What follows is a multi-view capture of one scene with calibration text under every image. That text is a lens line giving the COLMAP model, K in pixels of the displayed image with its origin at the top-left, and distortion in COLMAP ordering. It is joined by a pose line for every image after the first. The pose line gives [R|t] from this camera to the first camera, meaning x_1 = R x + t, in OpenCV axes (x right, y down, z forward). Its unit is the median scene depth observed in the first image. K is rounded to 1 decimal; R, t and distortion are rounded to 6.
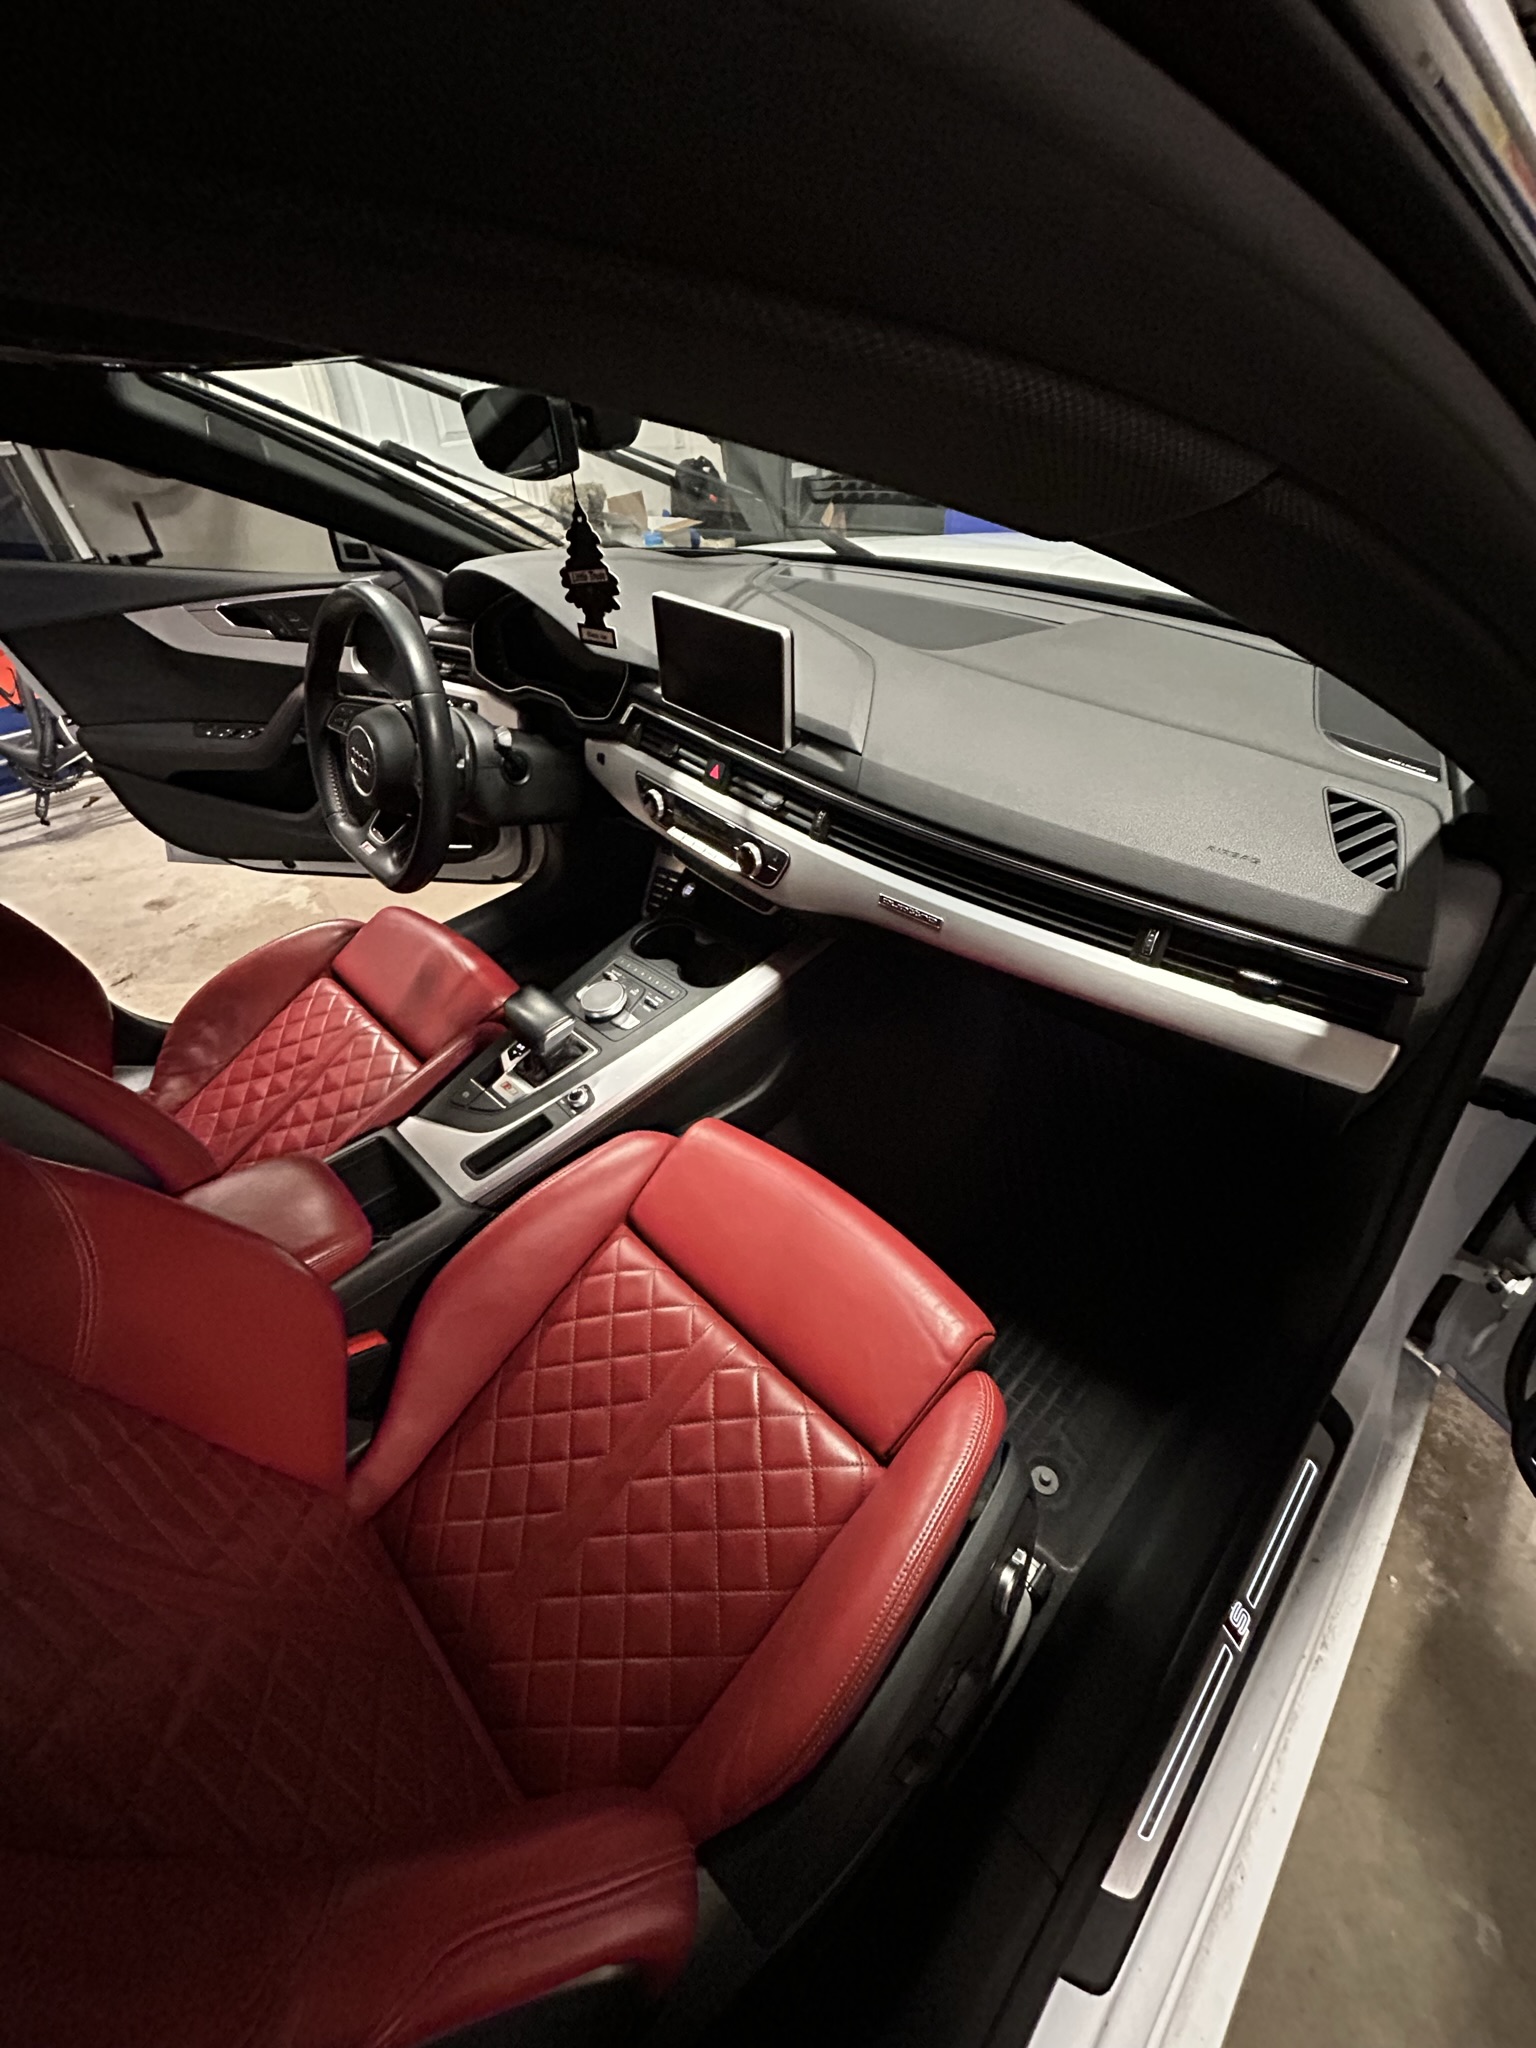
lens RADIAL K [[831.8, 0, 764.9], [0, 831.8, 1012.4], [0, 0, 1]] dist [-0.017848, 0.000311]
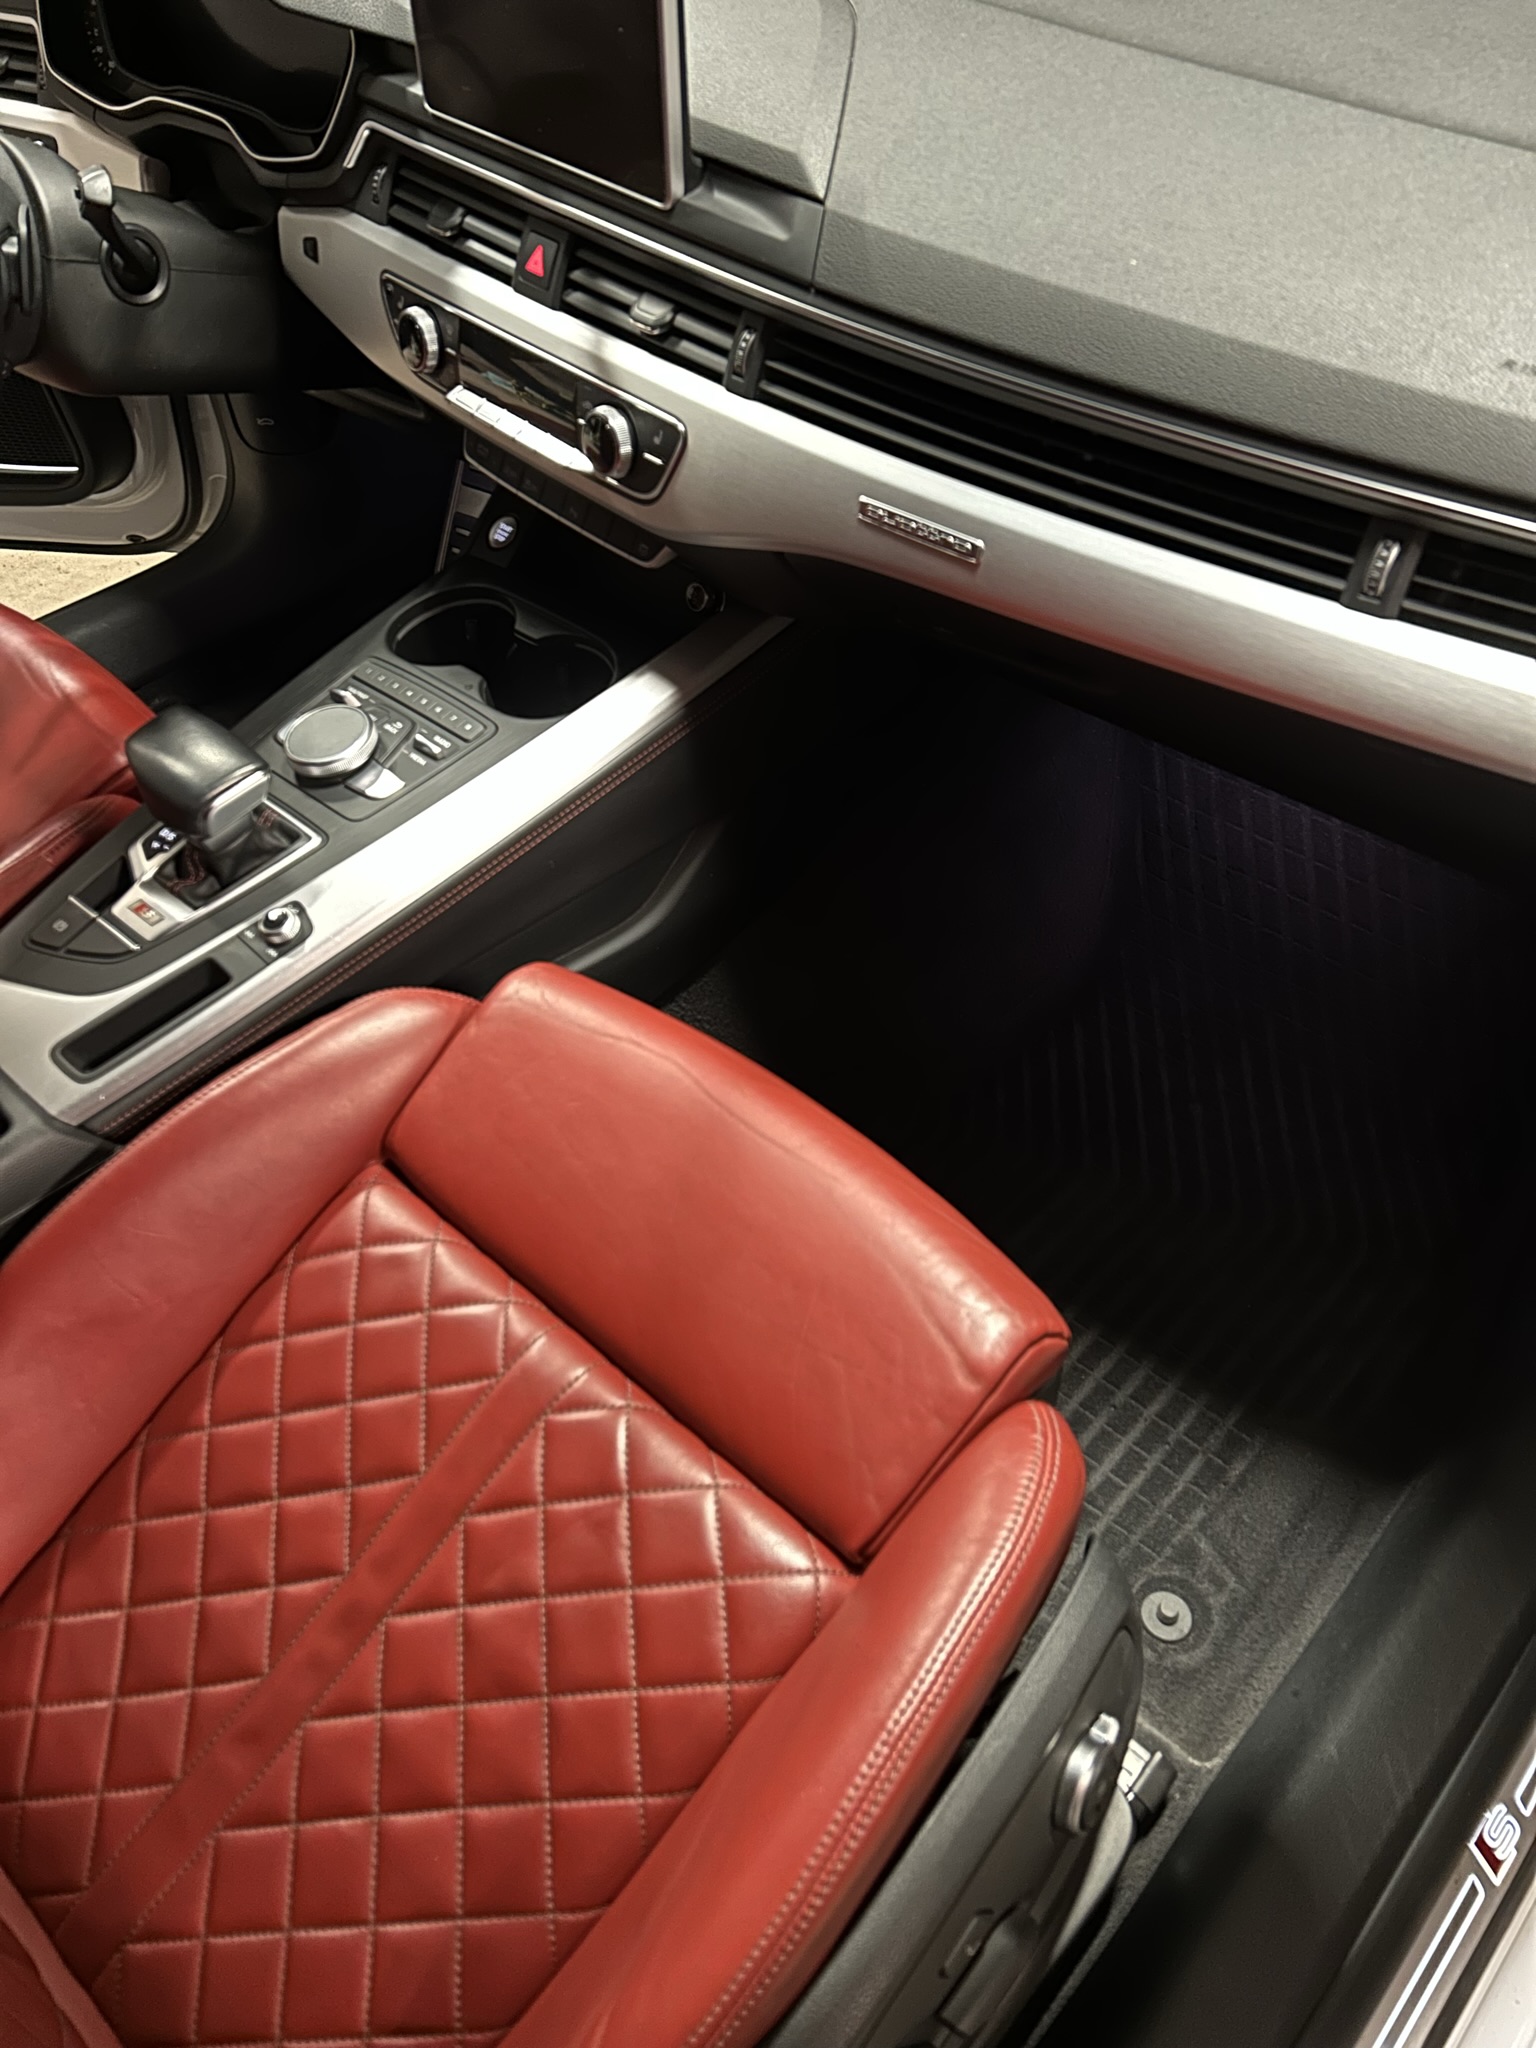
lens RADIAL K [[1552.3, 0, 765.5], [0, 1552.3, 1035.8], [0, 0, 1]] dist [0.036273, -0.048890]
pose [[0.999139, -0.010759, 0.040078, 0.036248], [0.005933, 0.992918, 0.118653, 0.061507], [-0.041071, -0.118313, 0.992127, 0.028053]]
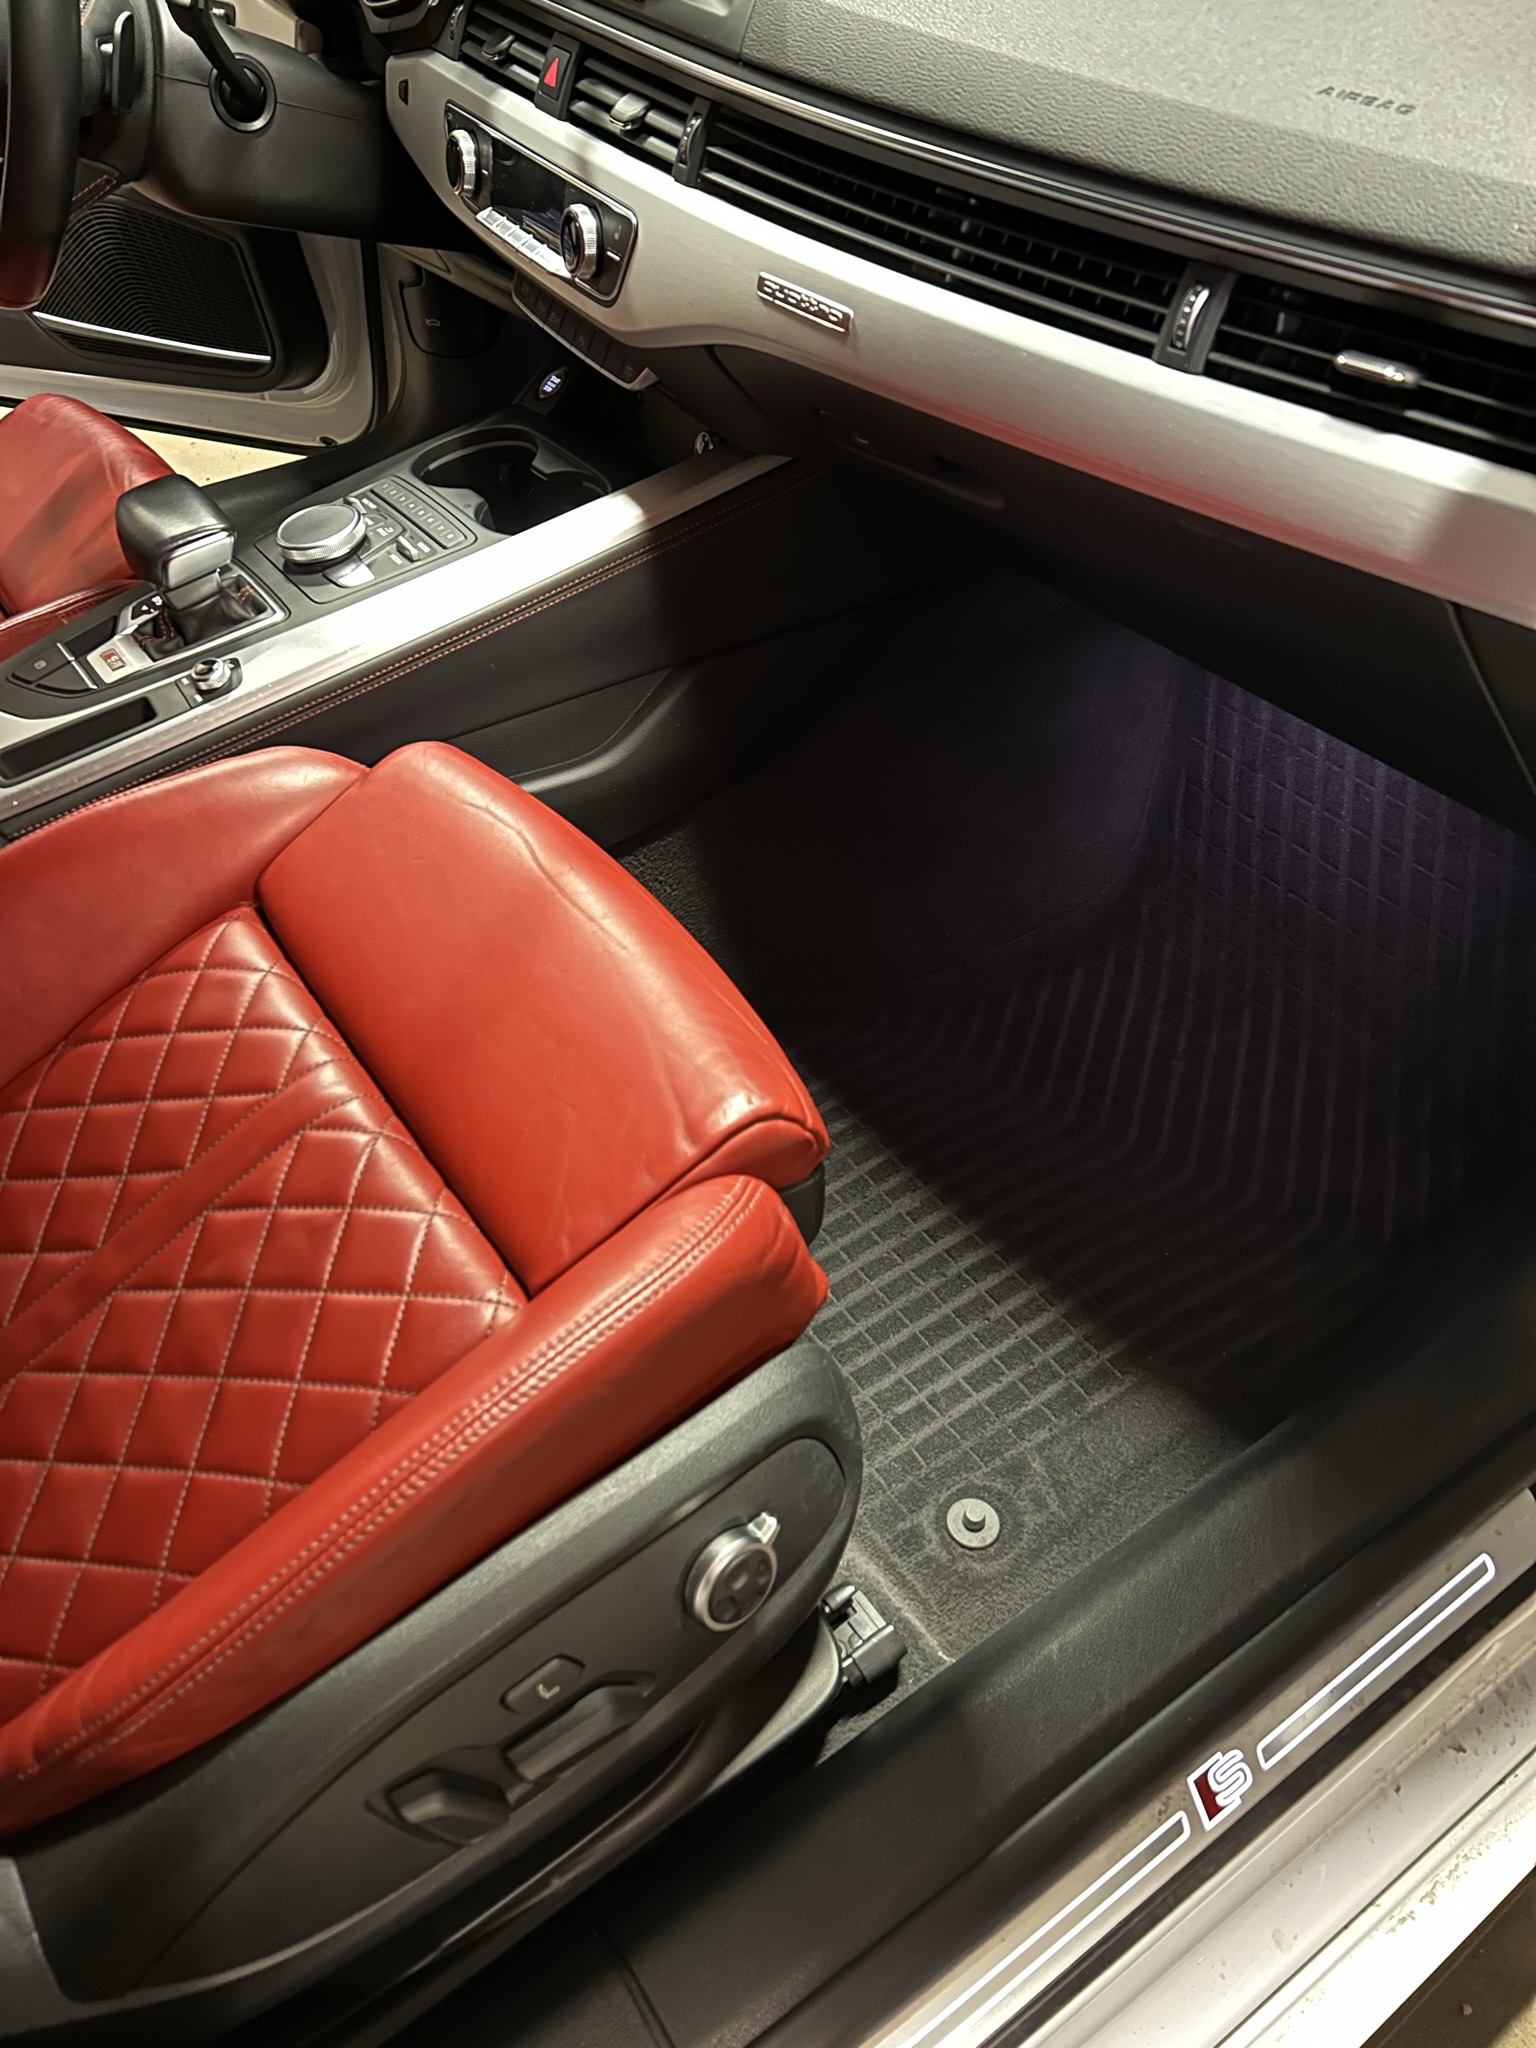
lens RADIAL K [[1552.3, 0, 753.5], [0, 1552.3, 1030.5], [0, 0, 1]] dist [0.036273, -0.048890]
pose [[0.981910, 0.147015, -0.119332, 0.283951], [-0.137152, 0.986715, 0.087073, 0.203378], [0.130548, -0.069132, 0.989029, 0.038096]]
